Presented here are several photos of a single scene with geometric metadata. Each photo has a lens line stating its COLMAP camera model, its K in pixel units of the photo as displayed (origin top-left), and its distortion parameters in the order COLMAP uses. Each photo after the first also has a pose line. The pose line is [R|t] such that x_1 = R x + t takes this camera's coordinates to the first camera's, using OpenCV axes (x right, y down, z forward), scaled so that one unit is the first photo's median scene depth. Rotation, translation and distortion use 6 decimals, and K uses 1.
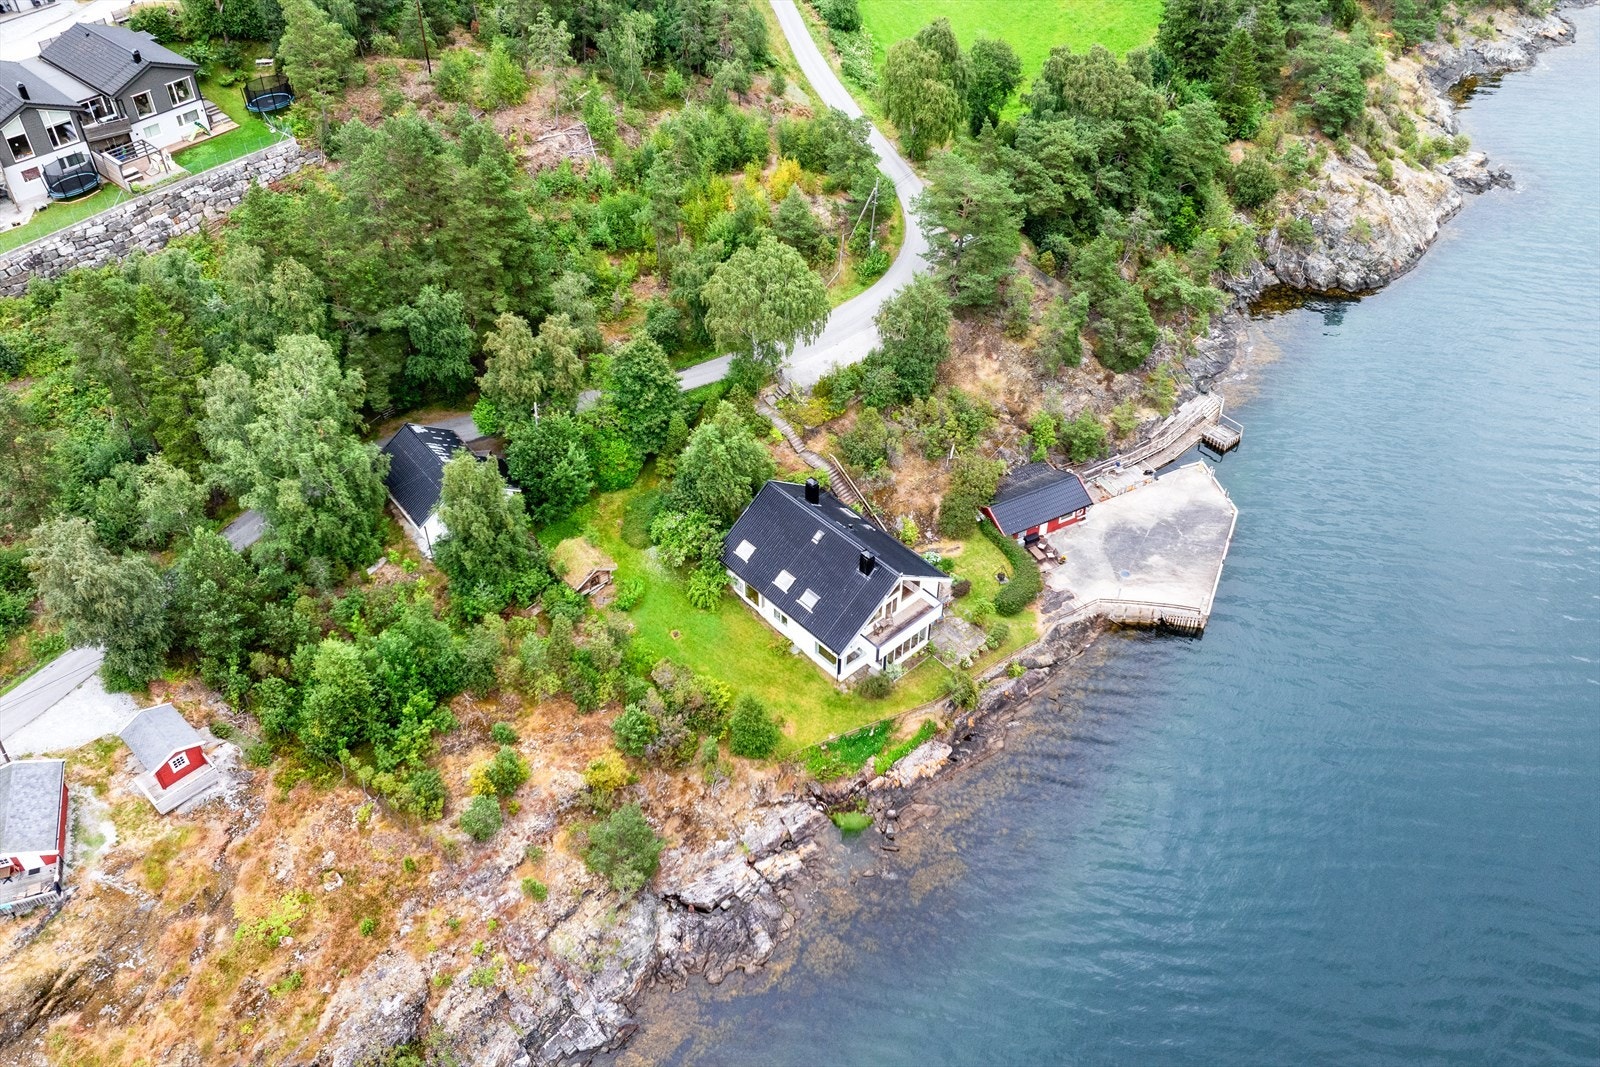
lens RADIAL K [[1335.9, 0, 805.3], [0, 1335.9, 521.7], [0, 0, 1]] dist [-0.006883, -0.039455]
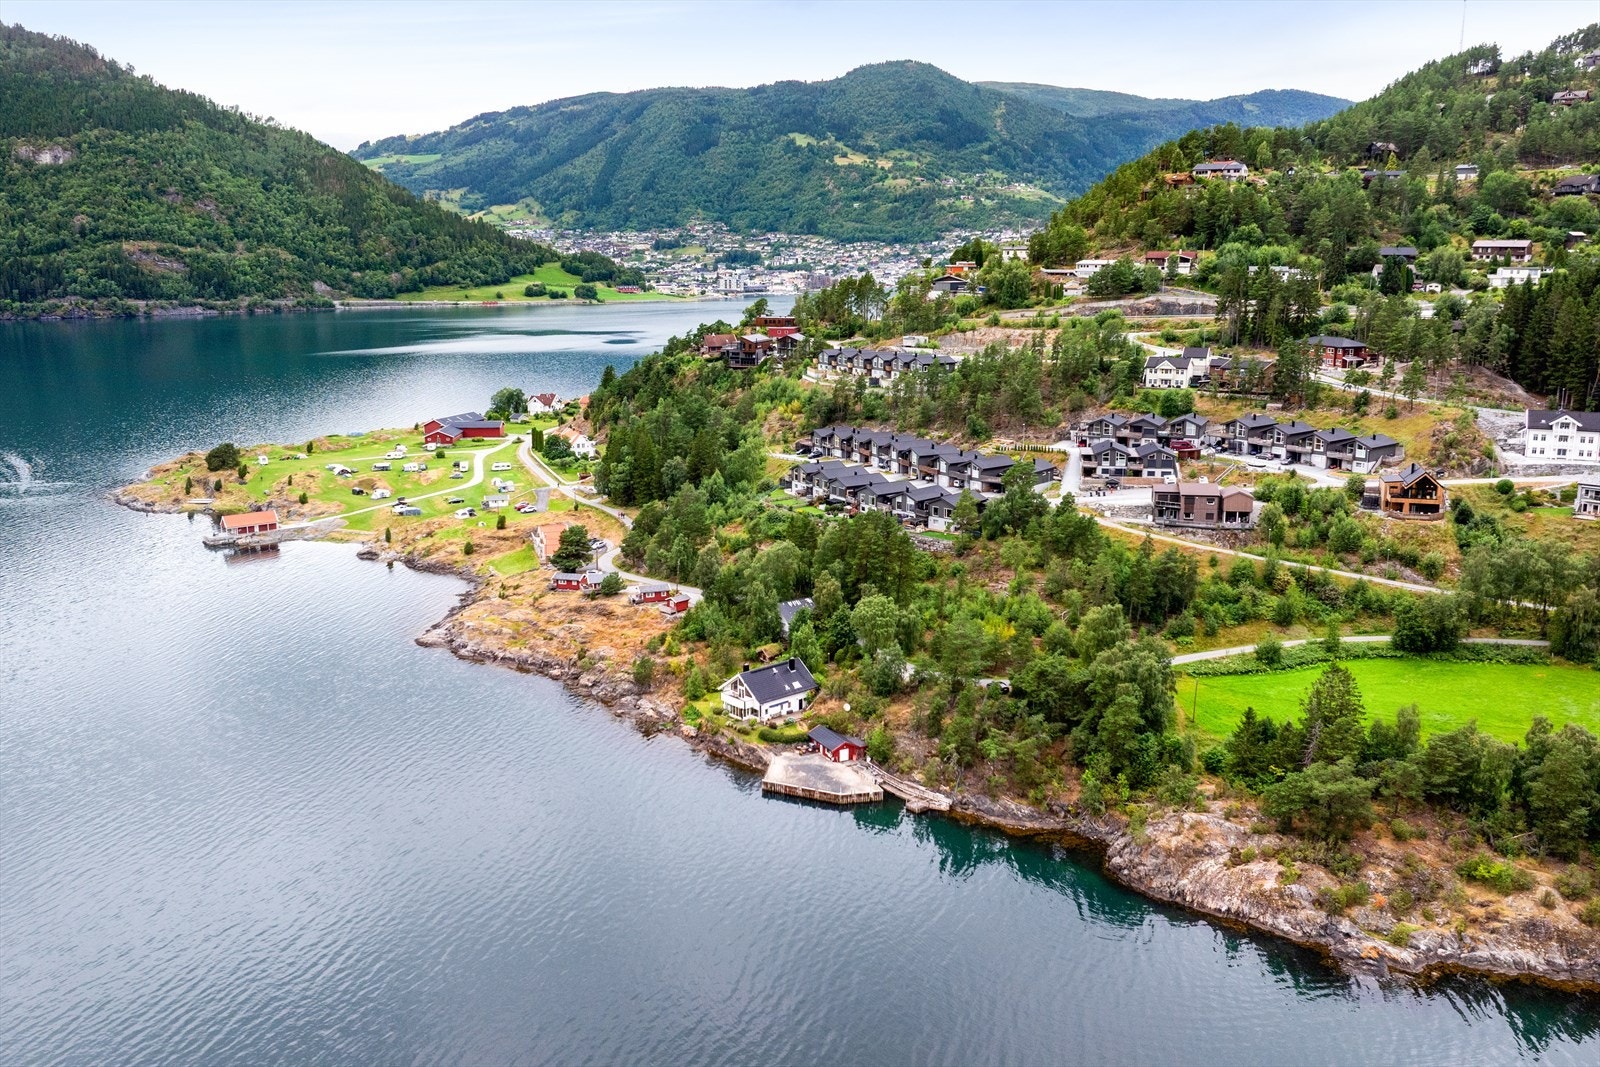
lens RADIAL K [[1335.9, 0, 805.3], [0, 1335.9, 521.7], [0, 0, 1]] dist [-0.006883, -0.039455]
pose [[-0.021741, 0.195507, -0.980461, 2.346563], [-0.669283, 0.725677, 0.159543, -0.616964], [0.742690, 0.659674, 0.115072, 0.594502]]
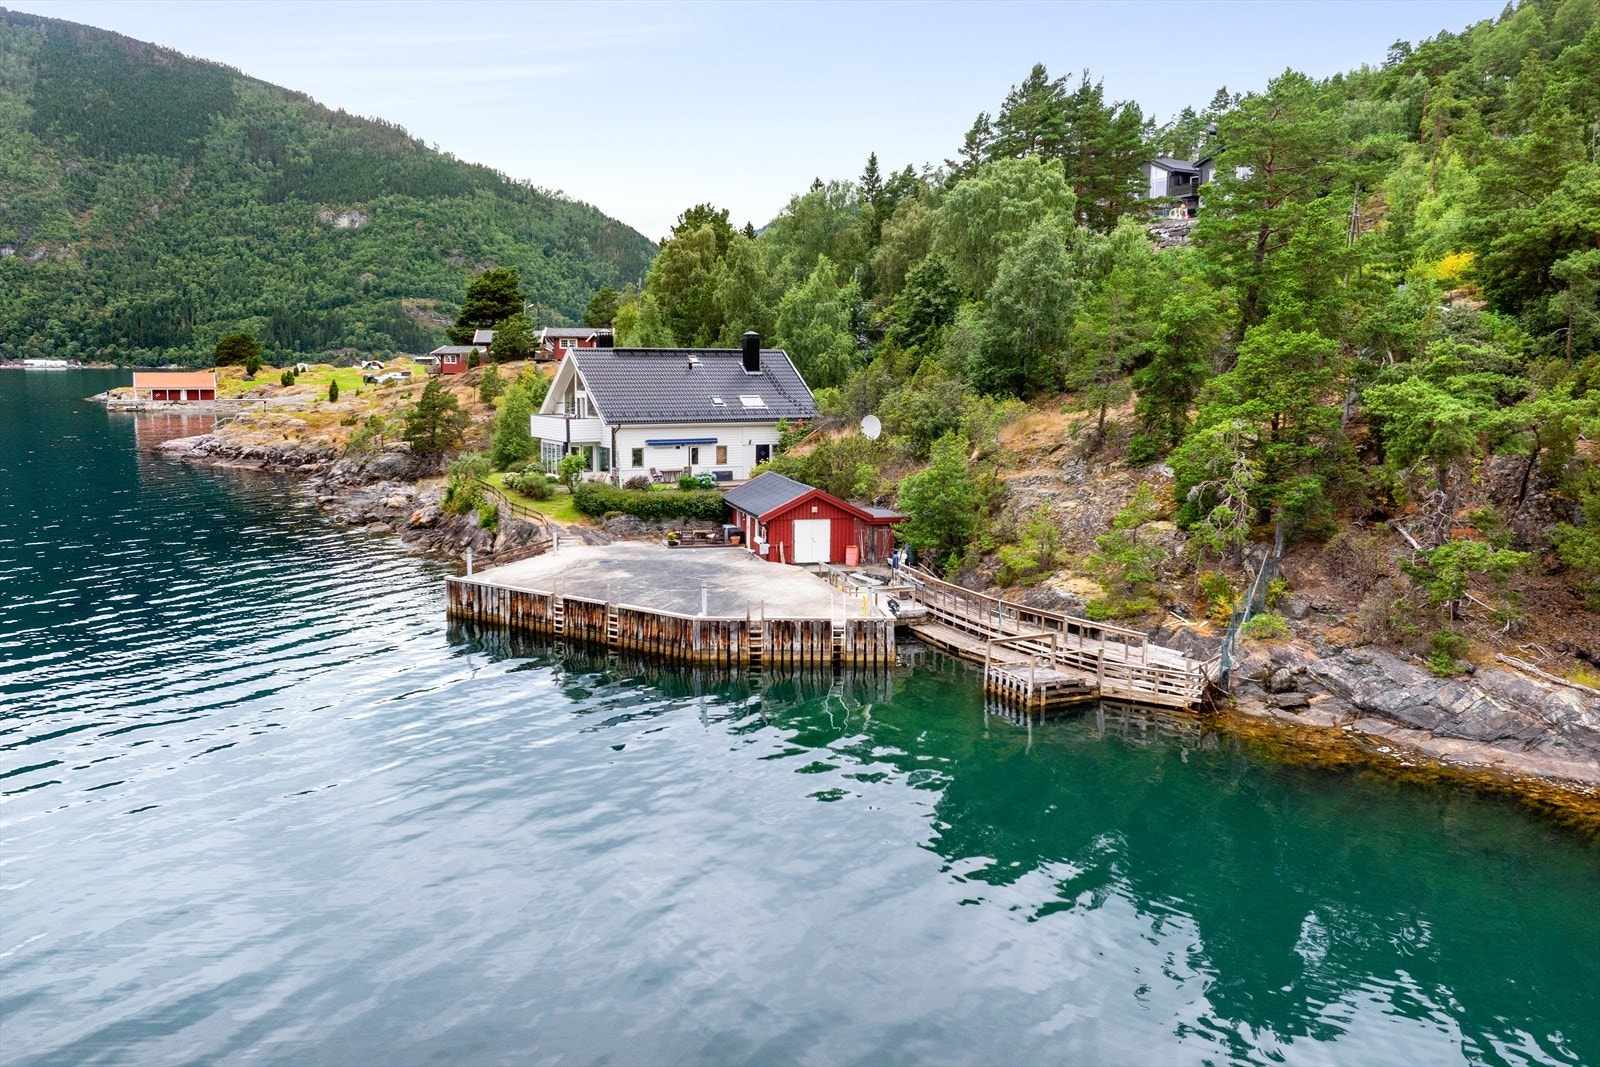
lens RADIAL K [[1335.9, 0, 805.3], [0, 1335.9, 521.7], [0, 0, 1]] dist [-0.006883, -0.039455]
pose [[-0.239327, 0.106159, -0.965118, 0.811208], [-0.657411, 0.713773, 0.241535, -0.170171], [0.714516, 0.692285, -0.101035, 1.209457]]
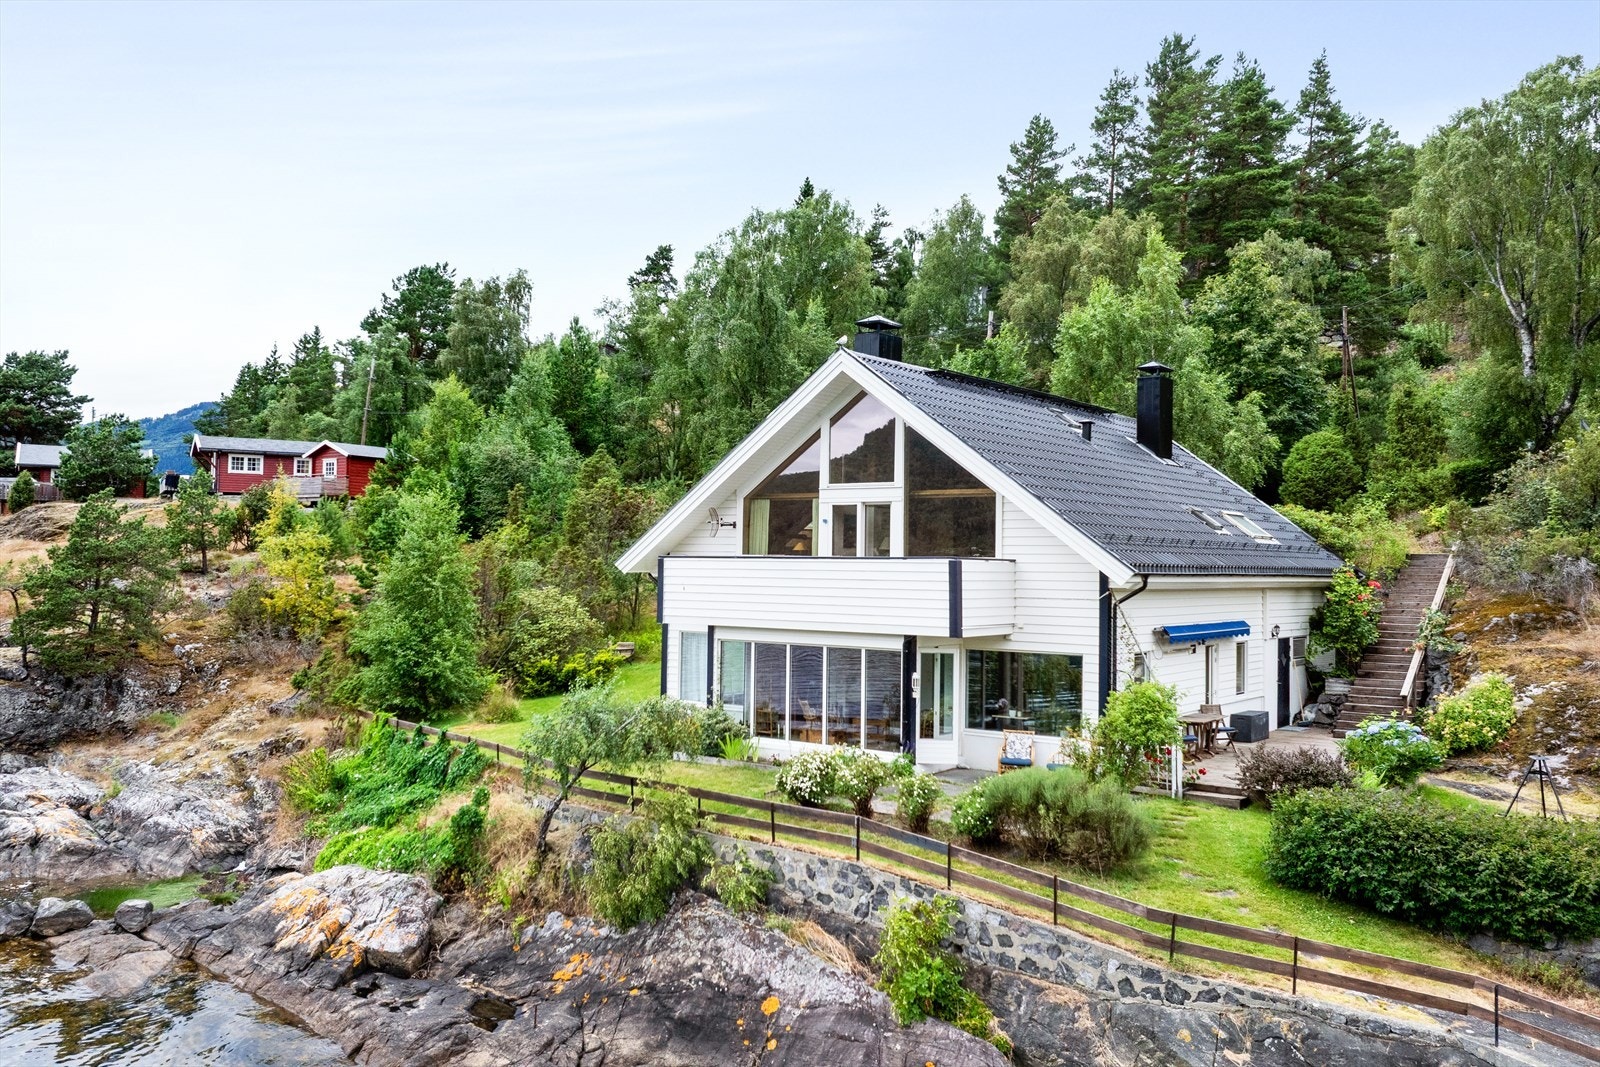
lens RADIAL K [[1335.9, 0, 805.3], [0, 1335.9, 521.7], [0, 0, 1]] dist [-0.006883, -0.039455]
pose [[0.173042, -0.039467, -0.984123, 0.322167], [-0.670676, 0.727022, -0.147083, 0.106689], [0.721284, 0.685479, 0.099336, 0.950104]]
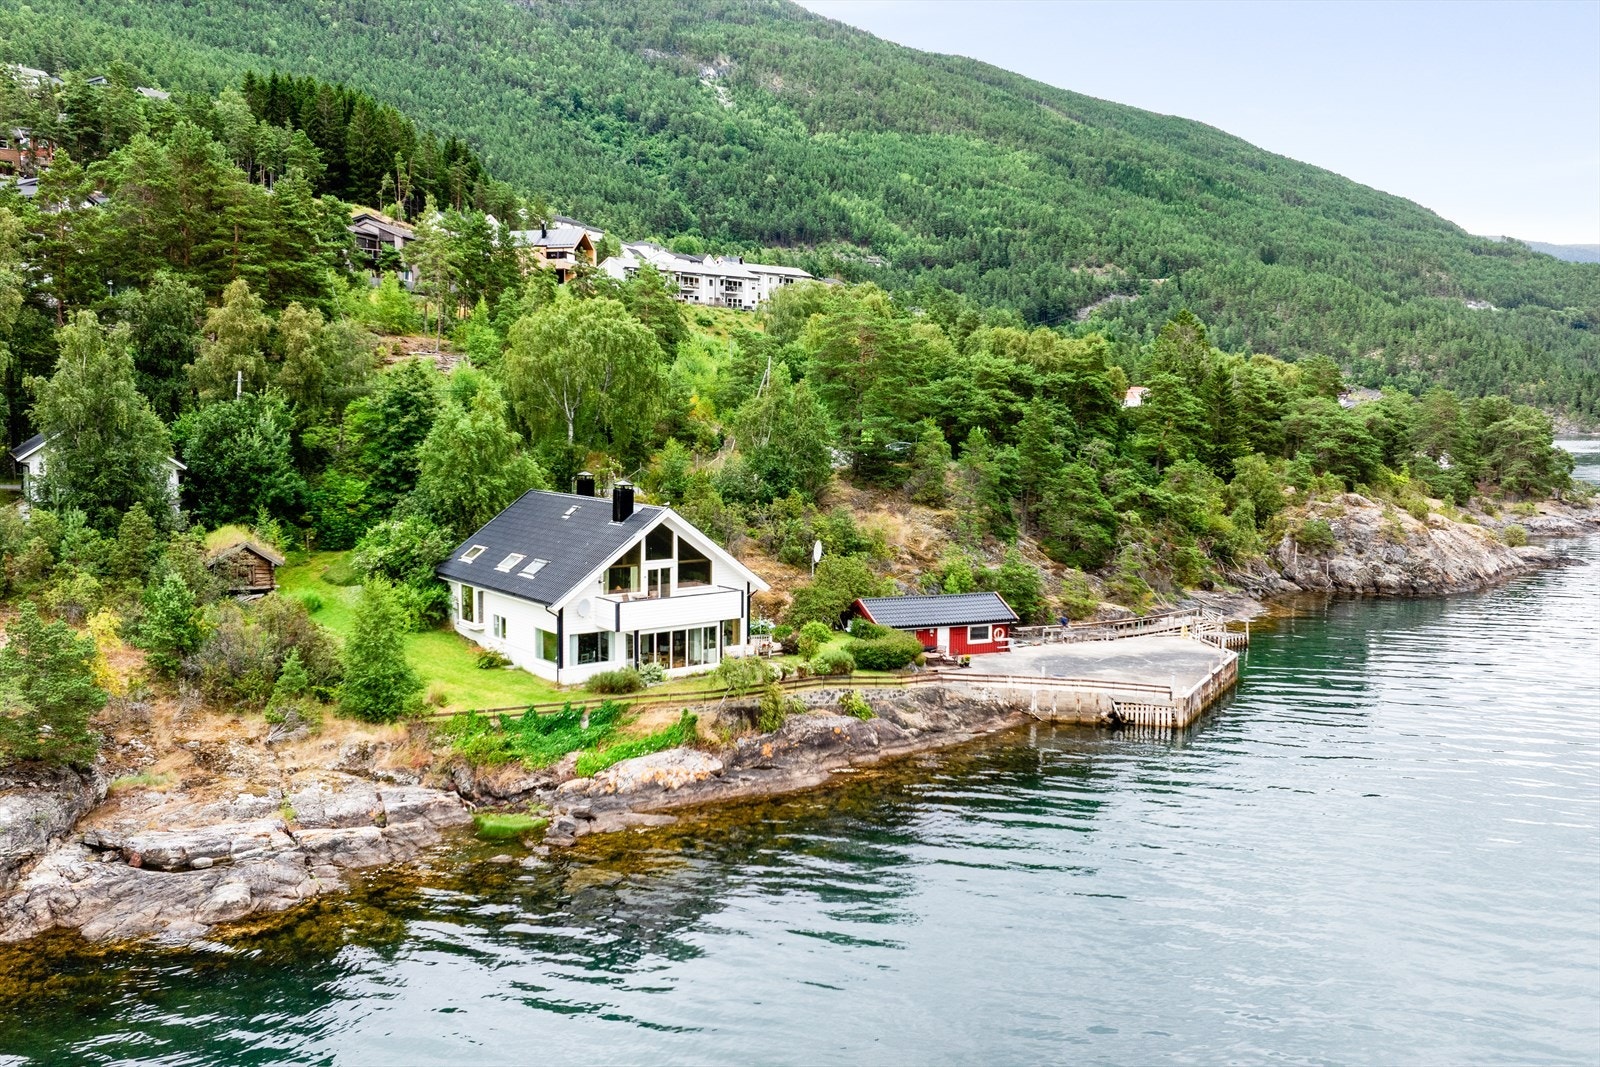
lens RADIAL K [[1335.9, 0, 805.3], [0, 1335.9, 521.7], [0, 0, 1]] dist [-0.006883, -0.039455]
pose [[0.995821, 0.010824, -0.090679, 0.191272], [-0.063140, 0.798994, -0.598015, 0.417346], [0.065979, 0.601242, 0.796339, 0.464651]]
